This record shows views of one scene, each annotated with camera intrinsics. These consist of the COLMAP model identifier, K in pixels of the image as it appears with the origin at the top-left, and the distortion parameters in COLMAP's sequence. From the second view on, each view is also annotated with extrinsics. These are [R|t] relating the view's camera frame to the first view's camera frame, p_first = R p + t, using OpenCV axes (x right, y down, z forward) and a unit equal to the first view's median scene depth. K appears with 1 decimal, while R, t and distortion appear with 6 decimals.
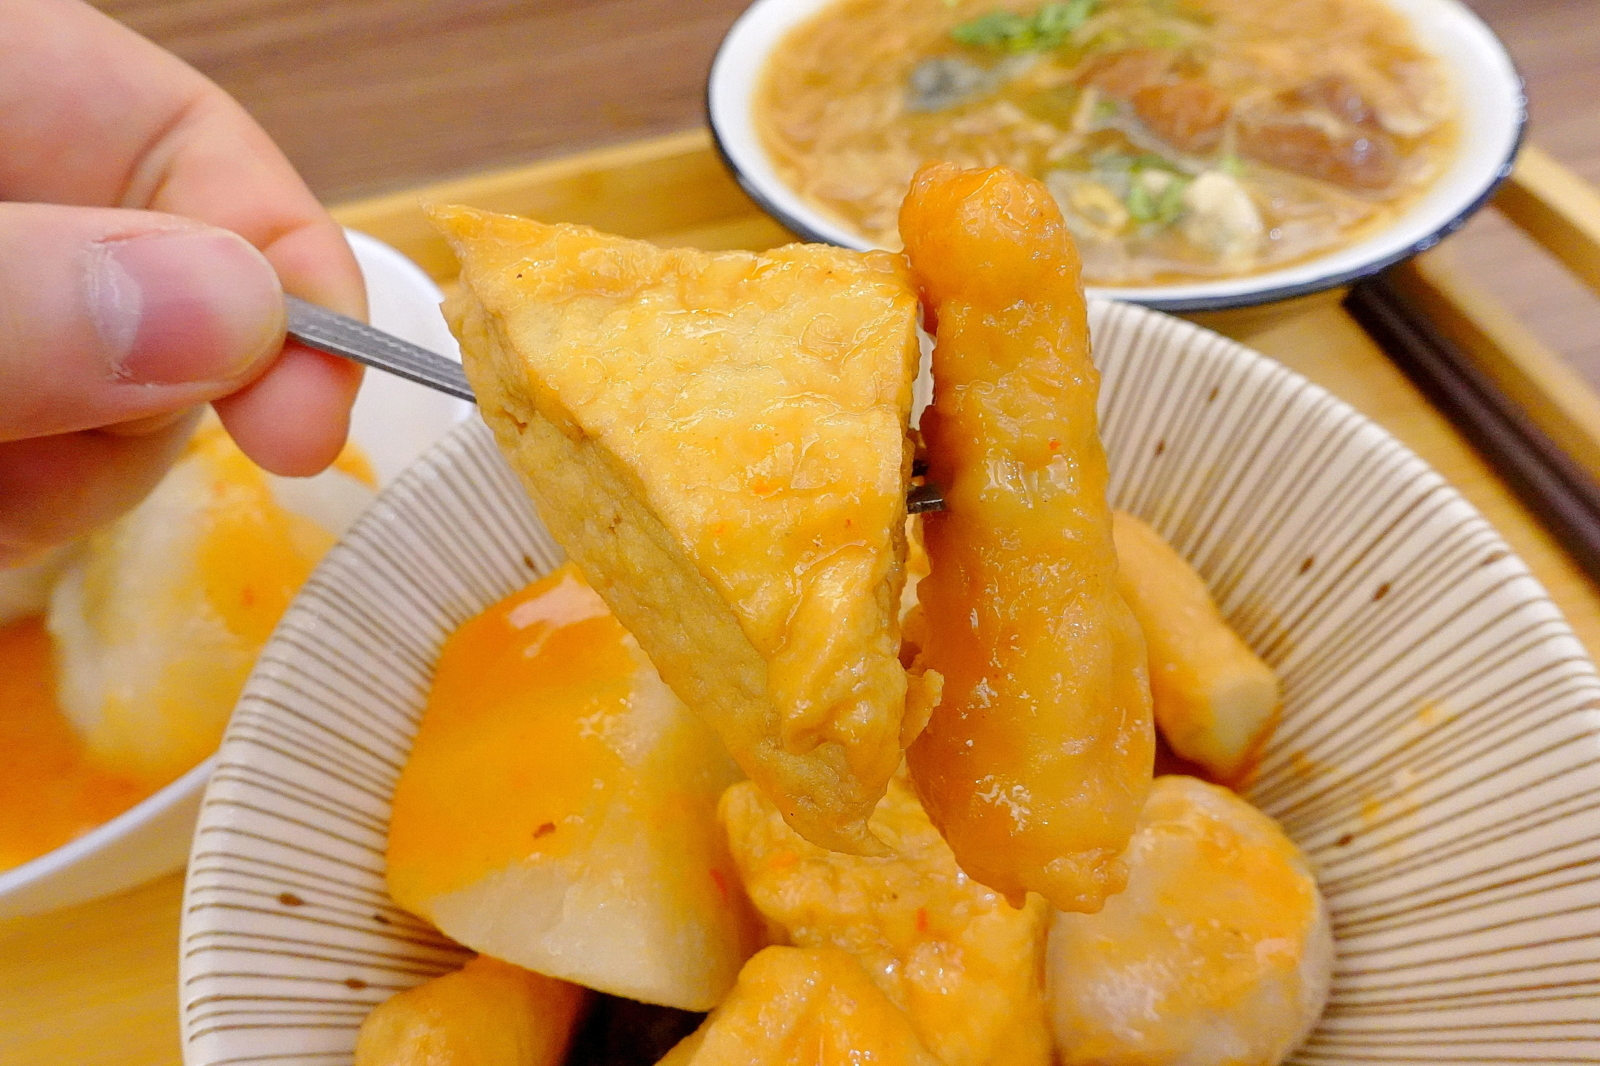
lens RADIAL K [[1111.2, 0, 791.3], [0, 1111.2, 532.3], [0, 0, 1]] dist [-0.000871, -0.001931]
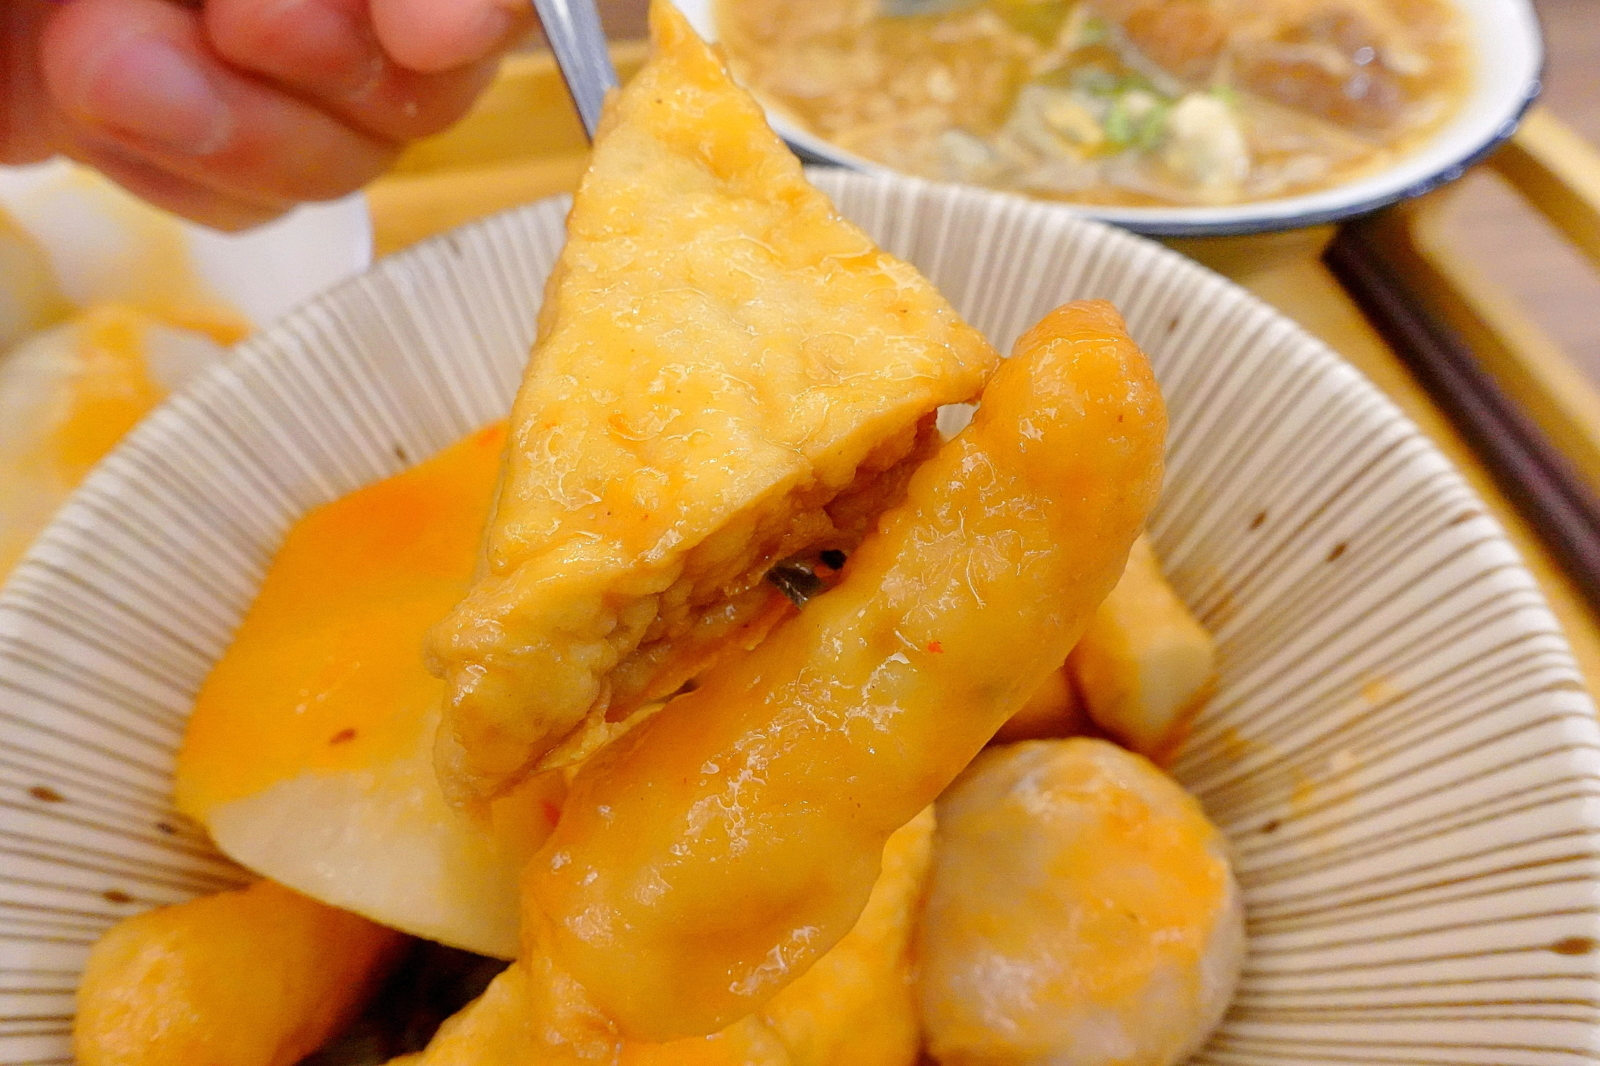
lens RADIAL K [[1108.0, 0, 791.1], [0, 1108.0, 527.2], [0, 0, 1]] dist [-0.004541, -0.002299]
pose [[0.996726, 0.080234, 0.009962, 0.081690], [-0.080387, 0.996634, 0.016063, 0.051731], [-0.008639, -0.016811, 0.999821, 0.113871]]
